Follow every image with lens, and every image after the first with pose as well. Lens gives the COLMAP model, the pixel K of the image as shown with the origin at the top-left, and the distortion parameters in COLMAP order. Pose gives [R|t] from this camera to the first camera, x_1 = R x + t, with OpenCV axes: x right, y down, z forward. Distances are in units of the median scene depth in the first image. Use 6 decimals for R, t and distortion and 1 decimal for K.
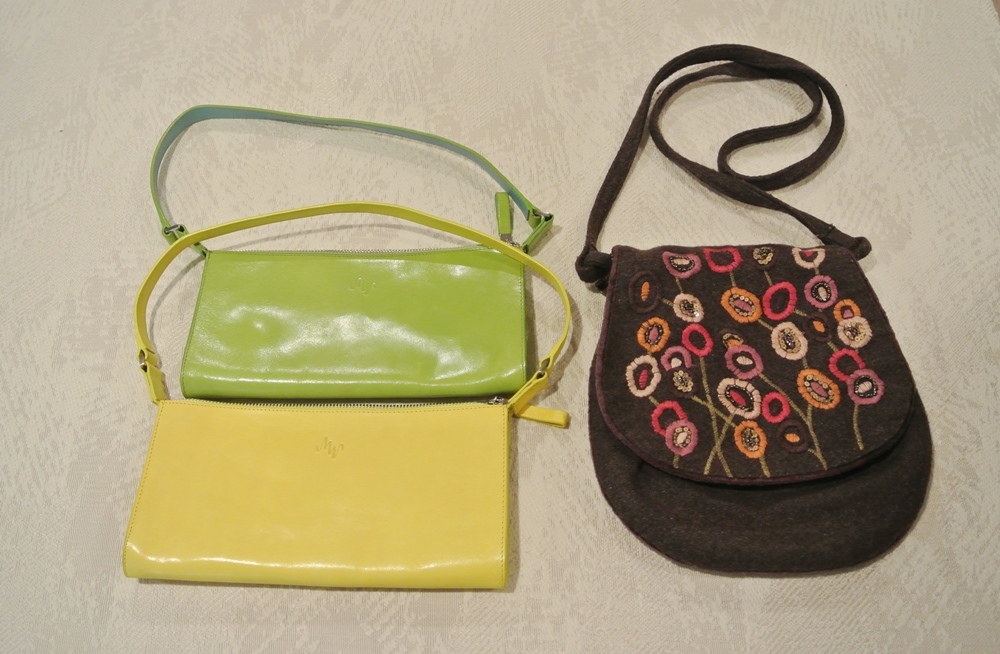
lens RADIAL K [[899.9, 0, 510.5], [0, 899.9, 328.7], [0, 0, 1]] dist [-0.063667, 0.023232]
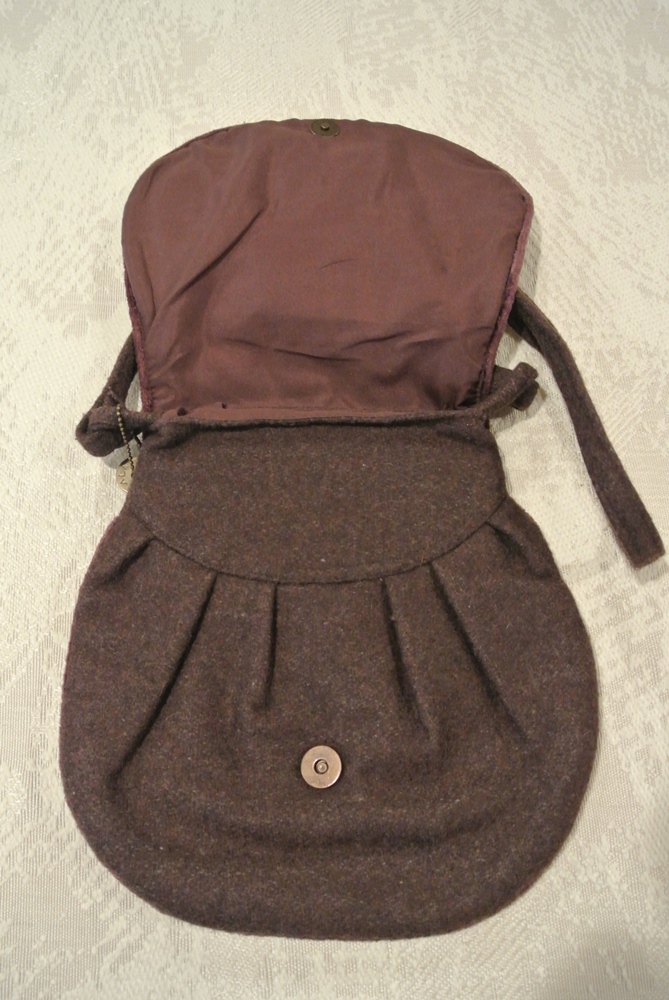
lens RADIAL K [[947.3, 0, 327.4], [0, 947.3, 500.6], [0, 0, 1]] dist [-0.068279, 0.000000]
pose [[0.999624, -0.011315, 0.024977, 0.005862], [0.008598, 0.994297, 0.106302, -0.023650], [-0.026038, -0.106047, 0.994020, 0.241381]]
